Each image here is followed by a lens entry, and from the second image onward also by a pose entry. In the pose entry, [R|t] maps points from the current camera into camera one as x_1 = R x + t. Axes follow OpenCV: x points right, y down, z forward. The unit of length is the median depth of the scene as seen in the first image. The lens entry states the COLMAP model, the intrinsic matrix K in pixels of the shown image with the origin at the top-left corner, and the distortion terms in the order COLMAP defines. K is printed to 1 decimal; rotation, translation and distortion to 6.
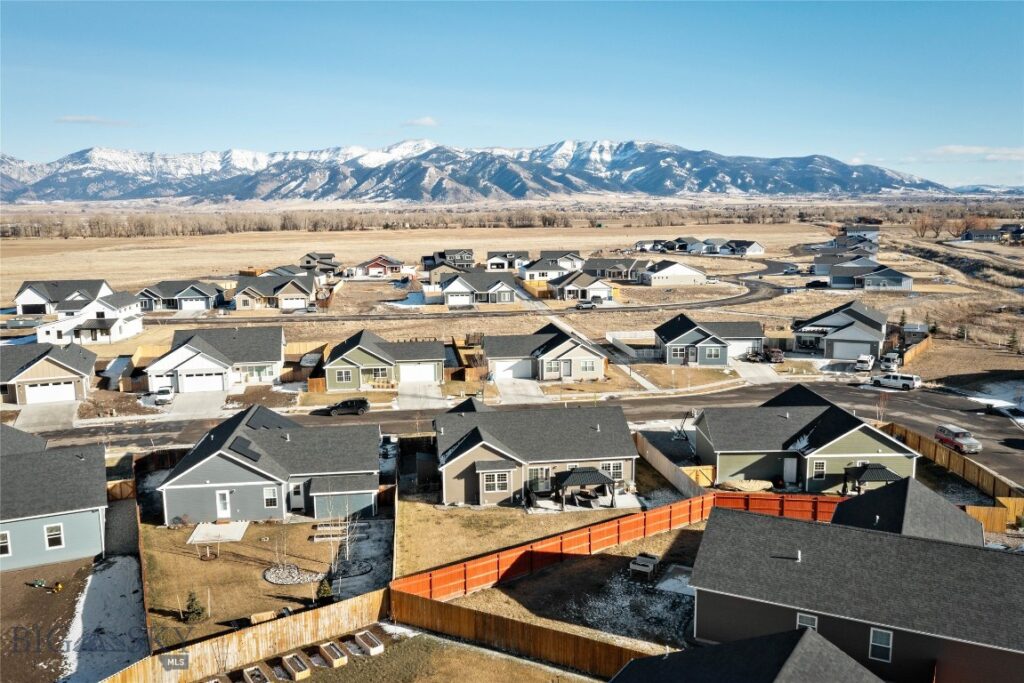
lens RADIAL K [[813.2, 0, 512.0], [0, 813.2, 341.5], [0, 0, 1]] dist [-0.019319, 0.002749]
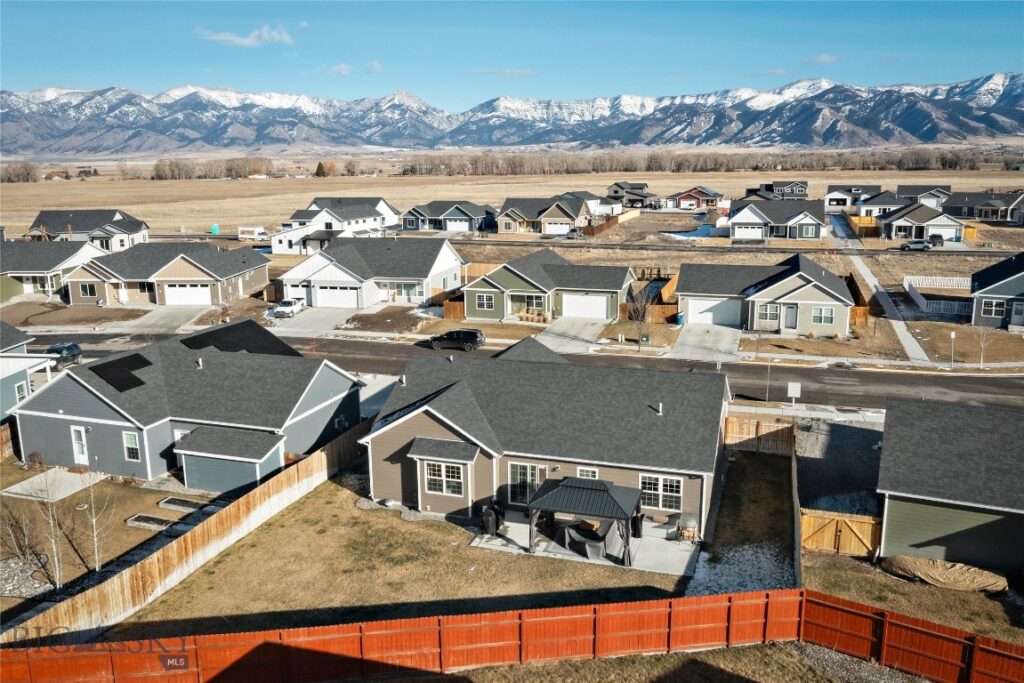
lens RADIAL K [[813.2, 0, 512.0], [0, 813.2, 341.5], [0, 0, 1]] dist [-0.019319, 0.002749]
pose [[0.898141, 0.095776, -0.429150, 0.134458], [-0.067686, 0.994471, 0.080287, 0.013429], [0.434467, -0.043062, 0.899658, 0.257449]]
